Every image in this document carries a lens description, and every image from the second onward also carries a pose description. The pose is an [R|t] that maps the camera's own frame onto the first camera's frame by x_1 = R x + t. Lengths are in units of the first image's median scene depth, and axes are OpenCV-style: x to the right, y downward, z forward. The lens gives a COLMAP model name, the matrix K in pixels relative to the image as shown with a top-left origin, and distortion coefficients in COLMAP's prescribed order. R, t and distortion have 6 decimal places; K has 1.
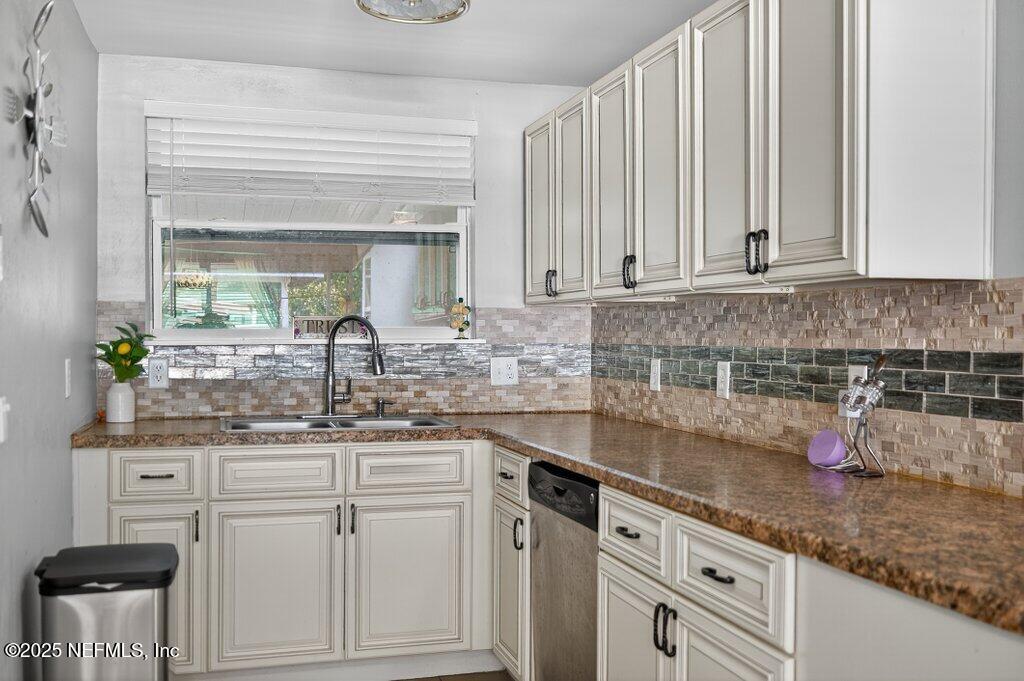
lens RADIAL K [[1004.0, 0, 512.0], [0, 1004.0, 340.5], [0, 0, 1]] dist [-0.004518, -0.001332]
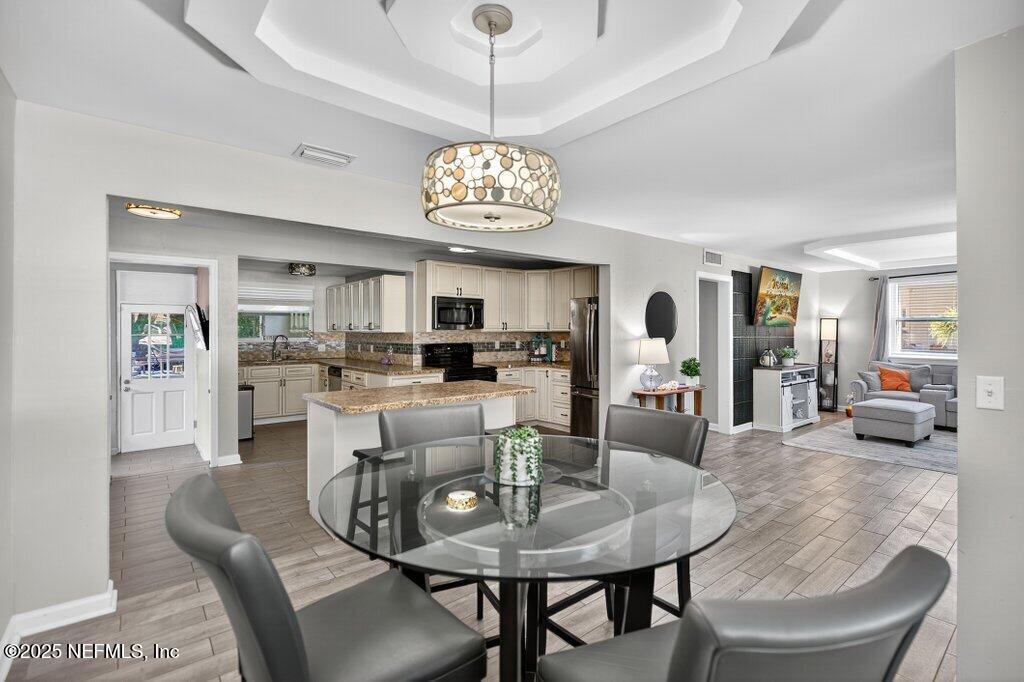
lens RADIAL K [[464.8, 0, 517.1], [0, 464.8, 335.4], [0, 0, 1]] dist [-0.002644, -0.000286]
pose [[0.921664, -0.006891, 0.387928, -0.010057], [0.004951, 0.999970, 0.006001, -0.035022], [-0.387958, -0.003610, 0.921670, -1.281212]]
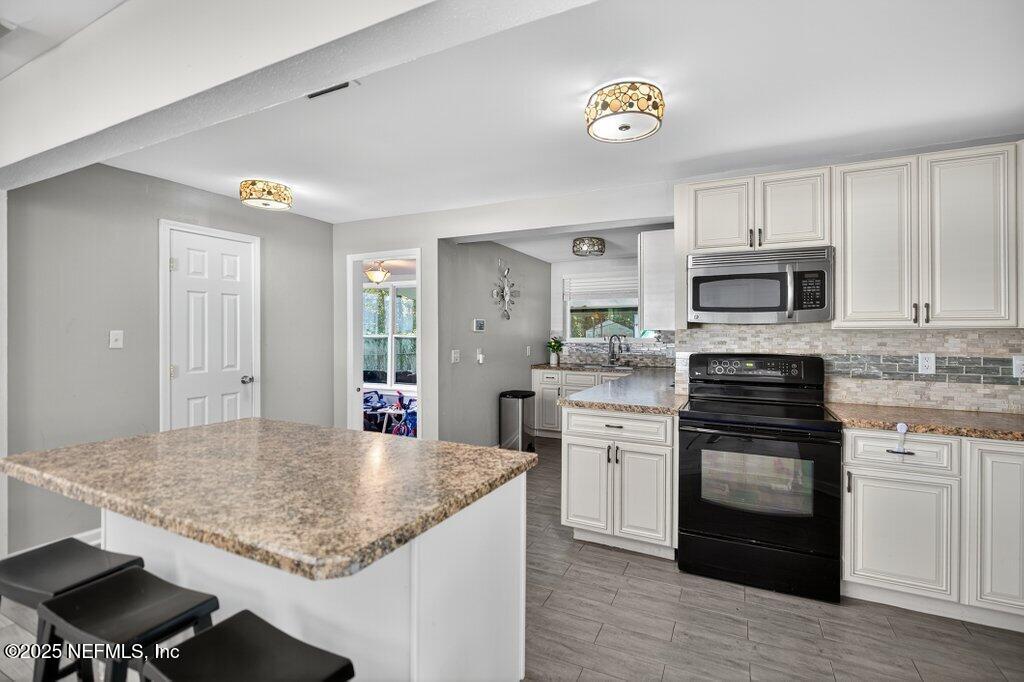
lens RADIAL K [[460.3, 0, 517.2], [0, 460.3, 333.3], [0, 0, 1]] dist [-0.002668, -0.000302]
pose [[0.732566, -0.000594, -0.680696, 0.739424], [-0.002265, 0.999992, -0.003311, -0.027479], [0.680692, 0.003967, 0.732559, -0.368582]]
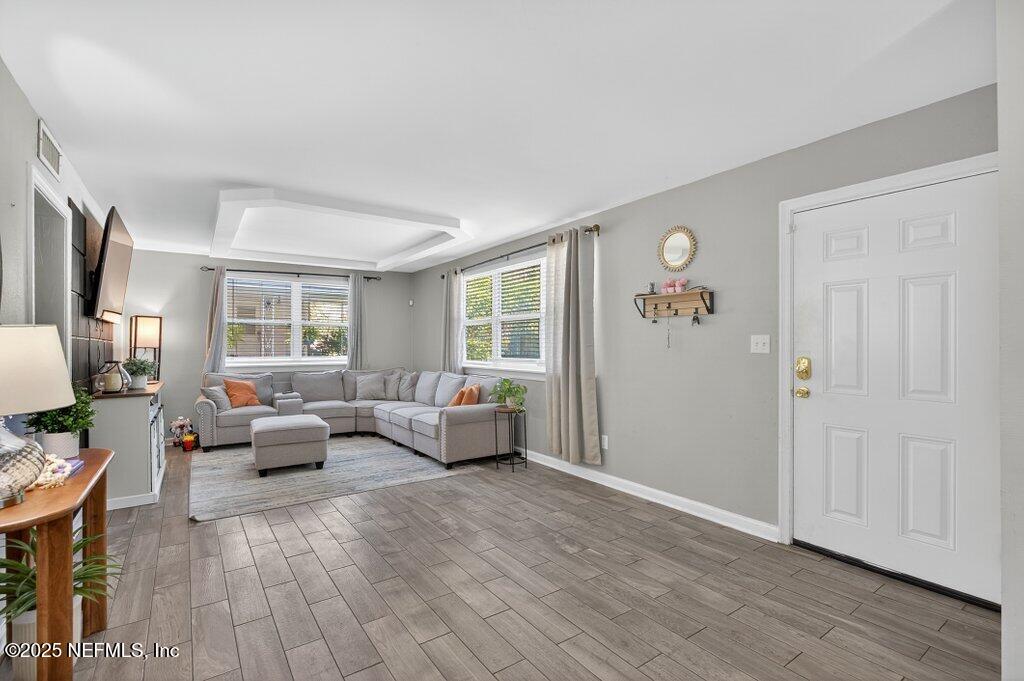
lens RADIAL K [[474.5, 0, 530.6], [0, 474.5, 341.1], [0, 0, 1]] dist [0.000265, 0.000378]
pose [[-0.323984, 0.002597, 0.946059, 0.360774], [0.000221, 0.999996, -0.002670, -0.001854], [-0.946062, -0.000656, -0.323984, -0.439569]]
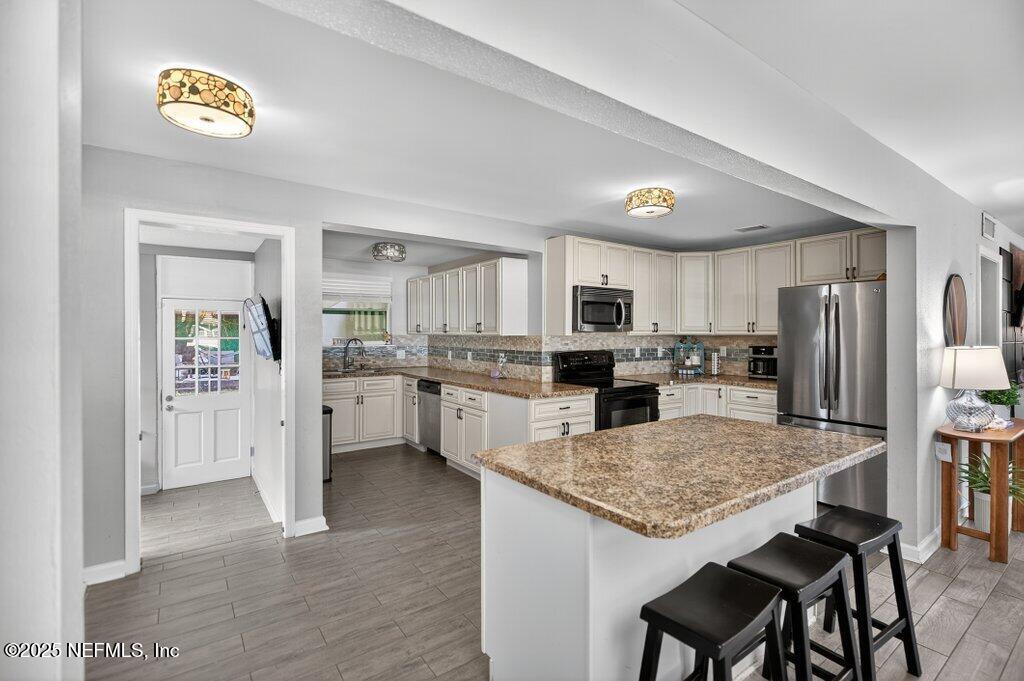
lens RADIAL K [[464.8, 0, 517.1], [0, 464.8, 334.9], [0, 0, 1]] dist [-0.002644, -0.000286]
pose [[0.945158, -0.003211, 0.326596, -0.181371], [0.002926, 0.999995, 0.001362, -0.042740], [-0.326599, -0.000331, 0.945163, -0.674184]]
